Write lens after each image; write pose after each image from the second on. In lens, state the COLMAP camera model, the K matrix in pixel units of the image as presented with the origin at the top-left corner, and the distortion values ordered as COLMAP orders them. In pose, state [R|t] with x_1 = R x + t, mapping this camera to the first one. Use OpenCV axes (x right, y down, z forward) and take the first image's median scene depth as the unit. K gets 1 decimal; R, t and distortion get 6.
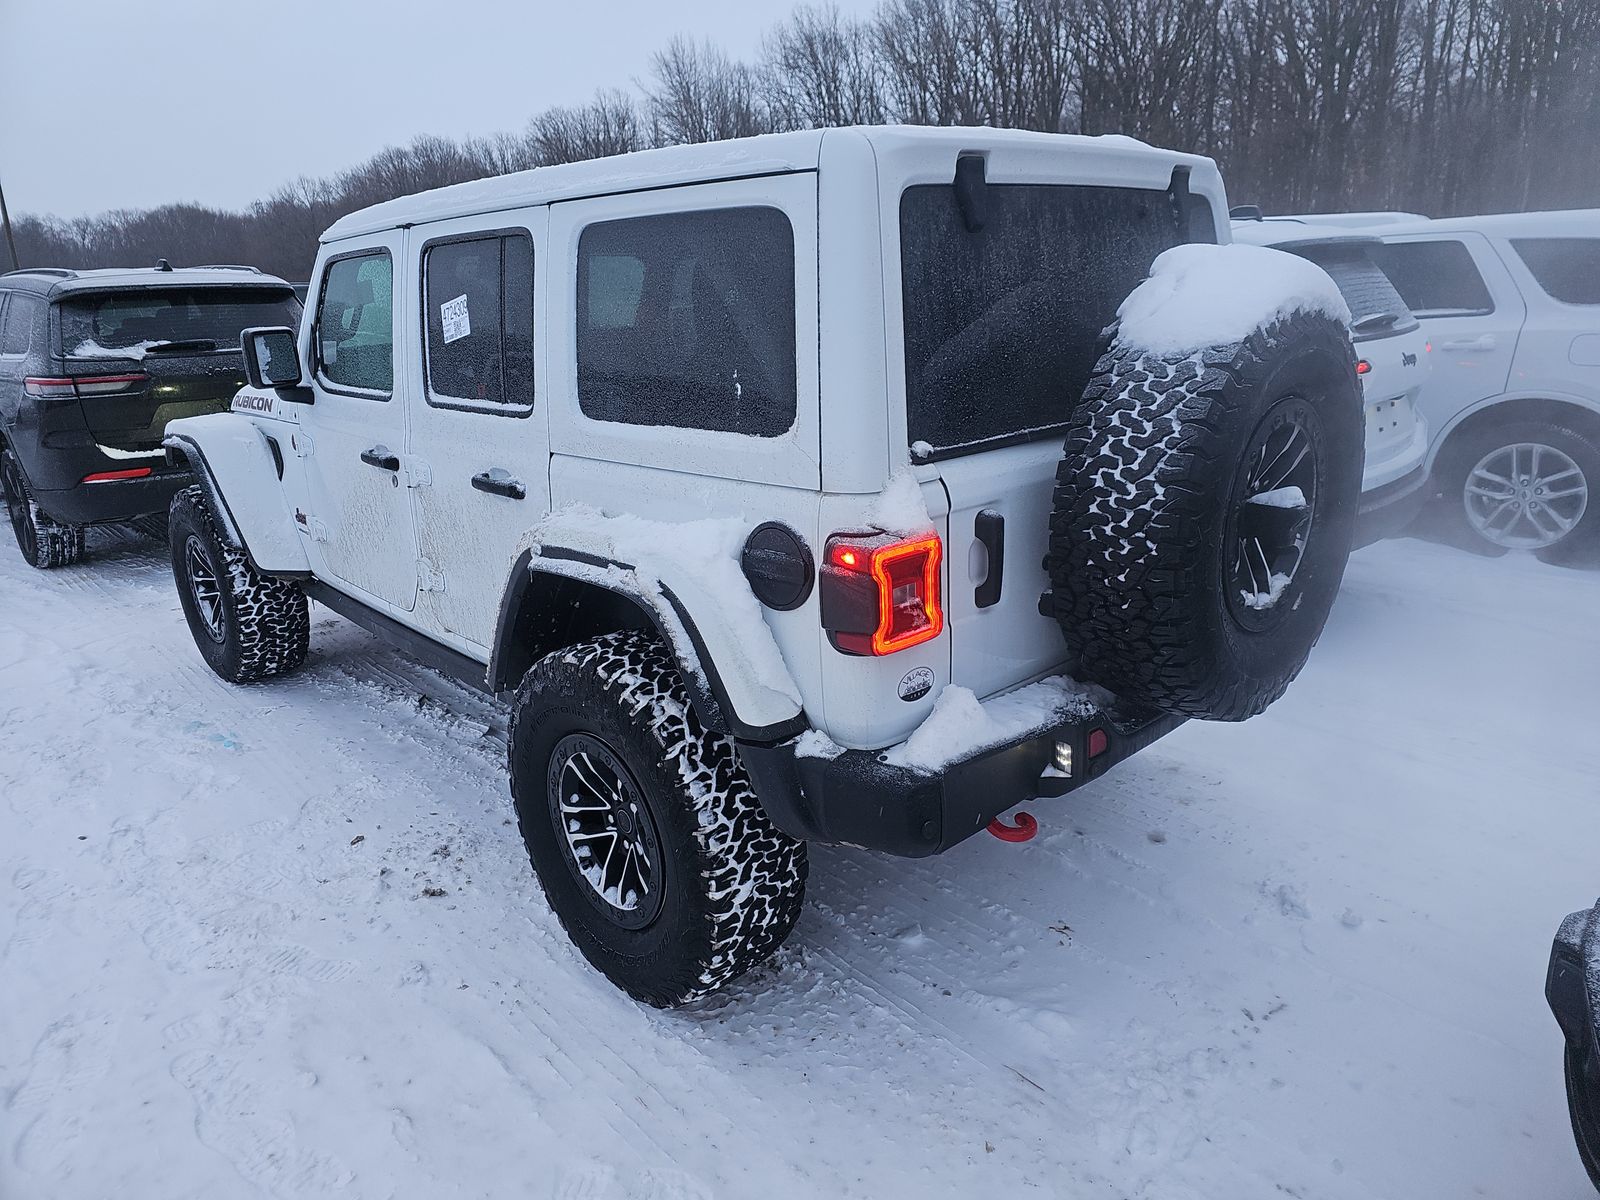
lens RADIAL K [[1074.4, 0, 793.4], [0, 1074.4, 595.5], [0, 0, 1]] dist [0.079306, -0.095733]
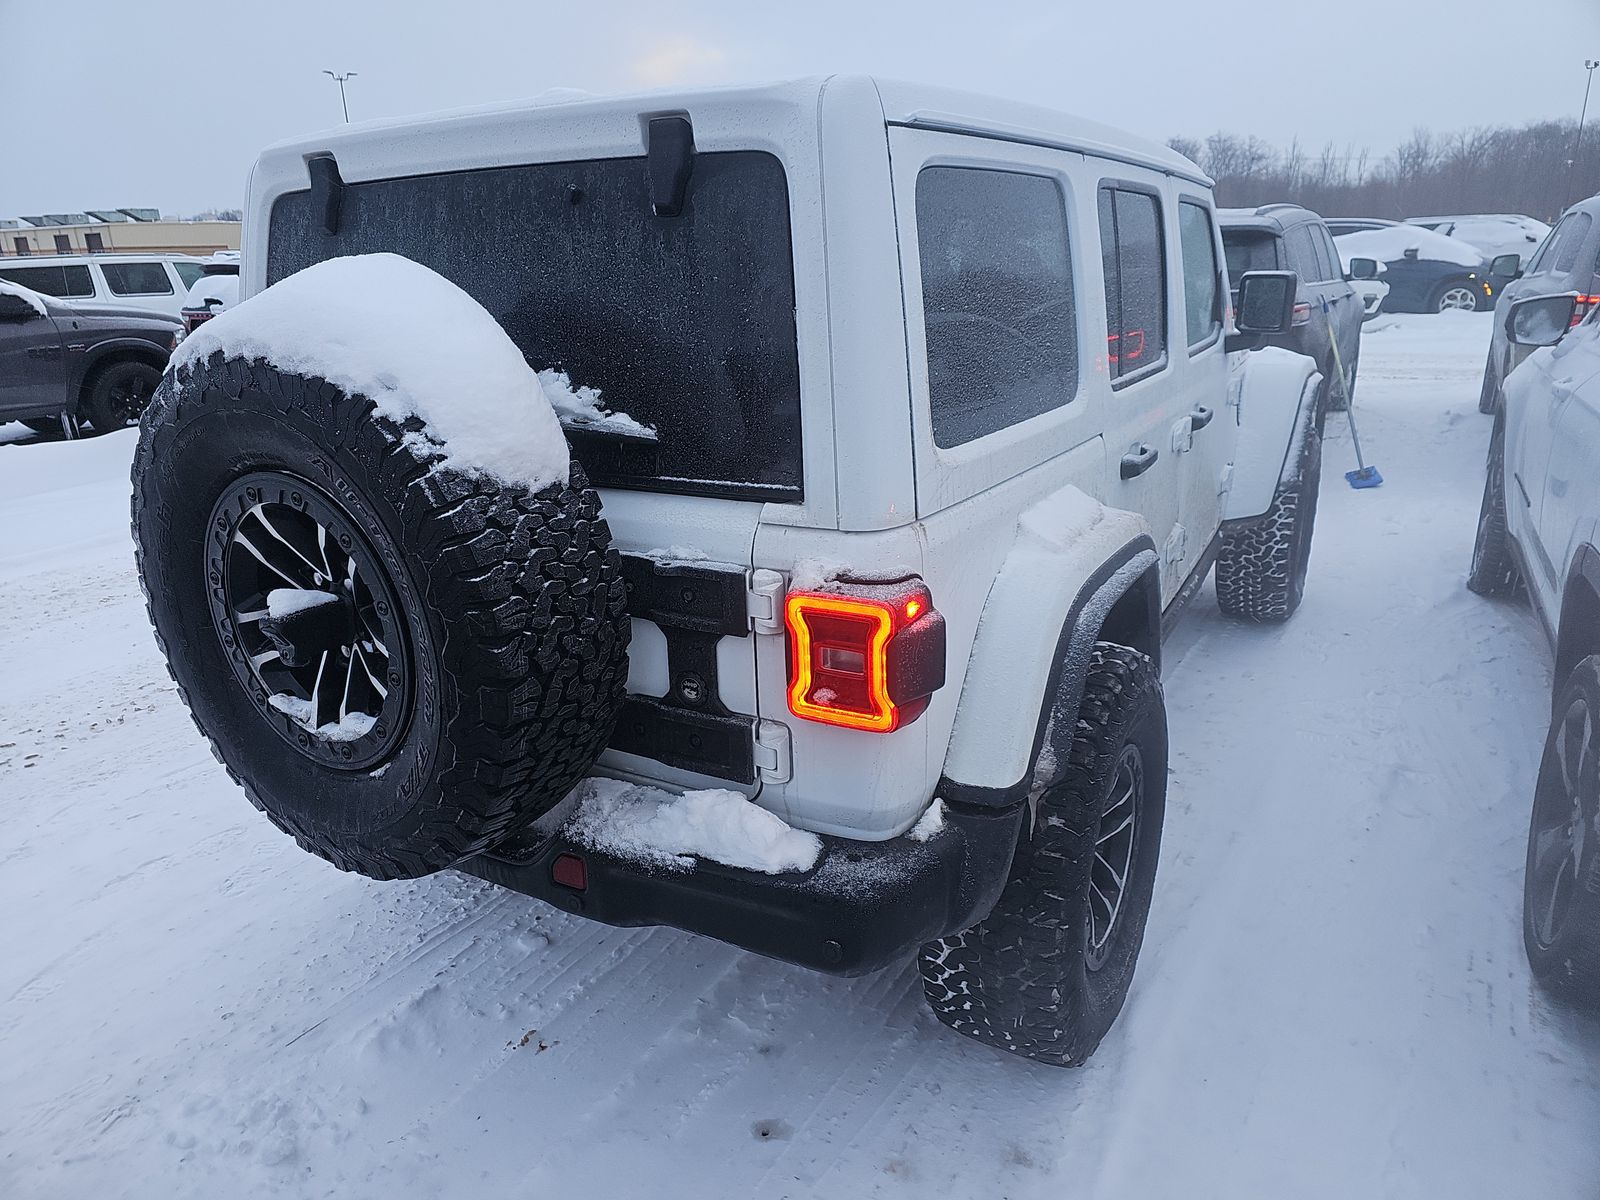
lens RADIAL K [[1076.2, 0, 800.0], [0, 1076.2, 600.0], [0, 0, 1]] dist [0.070458, -0.051168]
pose [[0.235699, 0.326026, -0.915507, 1.209350], [-0.255822, 0.929638, 0.265197, -0.375426], [0.937551, 0.171700, 0.302520, 1.082358]]
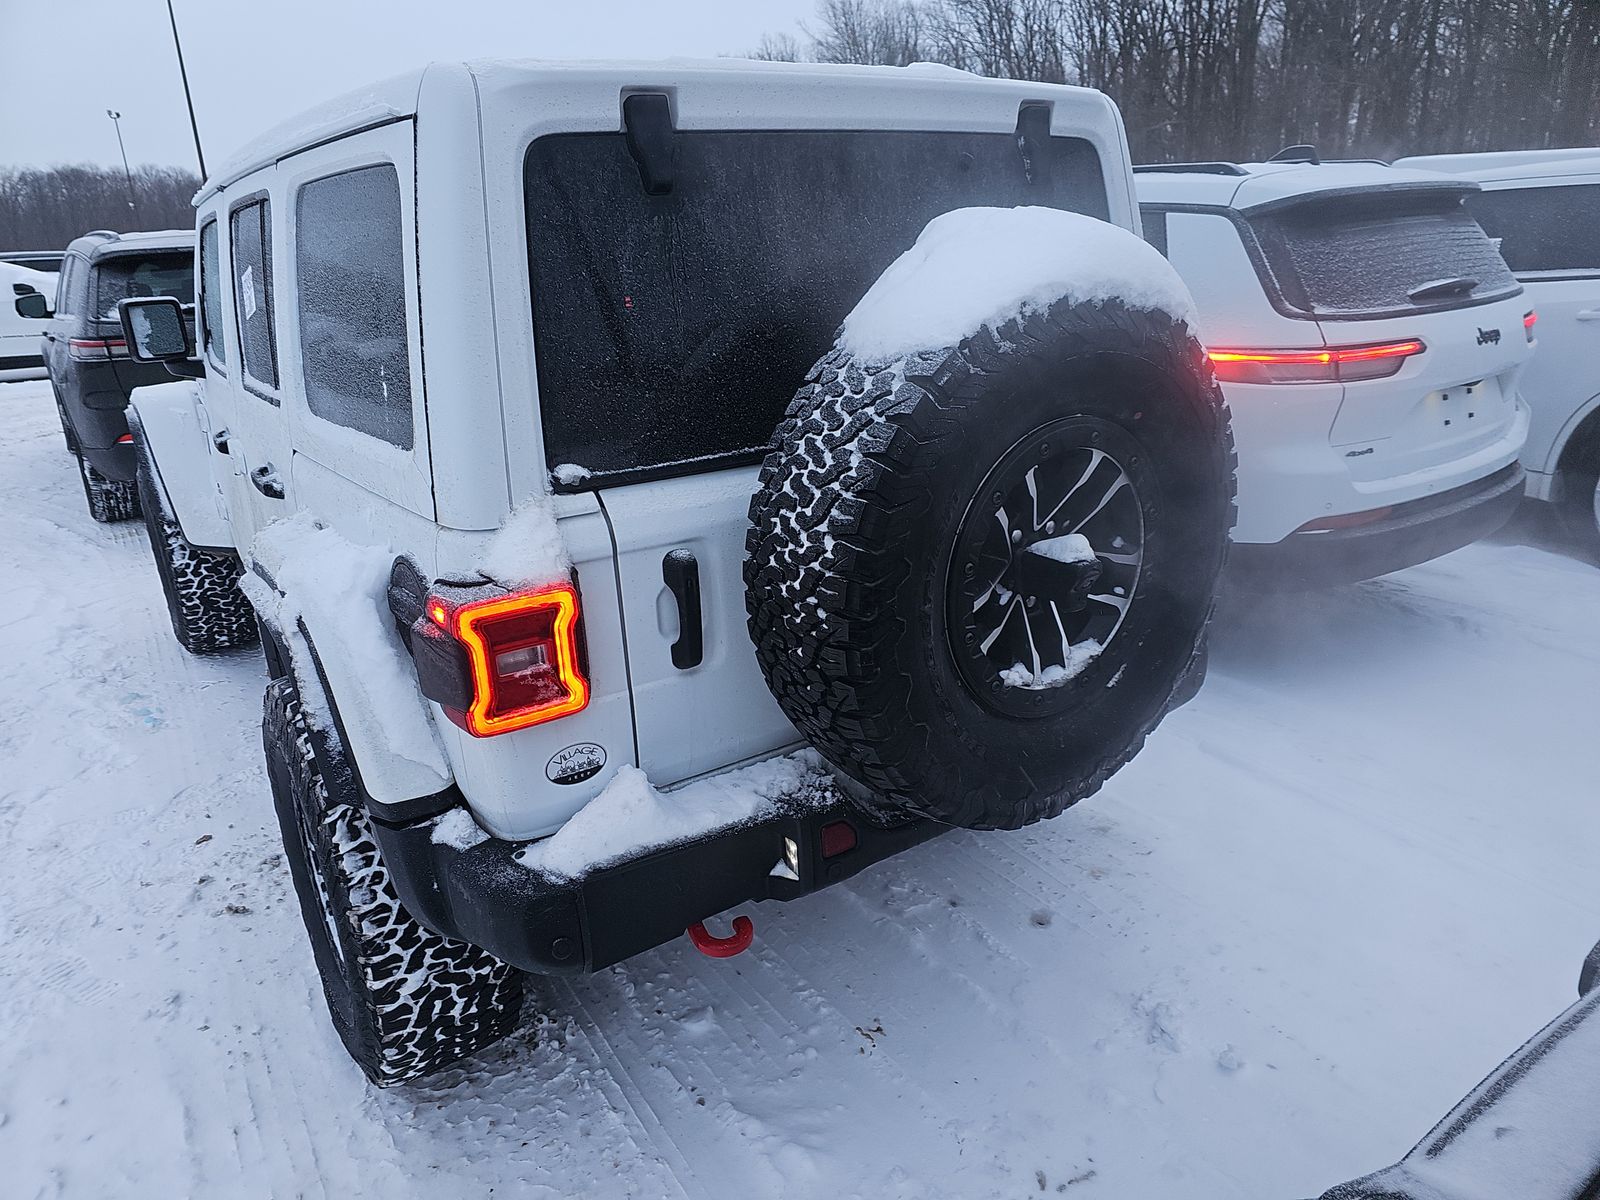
lens RADIAL K [[1057.1, 0, 808.9], [0, 1057.1, 601.1], [0, 0, 1]] dist [0.057710, -0.054867]
pose [[0.985383, 0.048106, -0.163418, 0.385297], [-0.039259, 0.997605, 0.056943, -0.085935], [0.165766, -0.049696, 0.984912, 0.233840]]
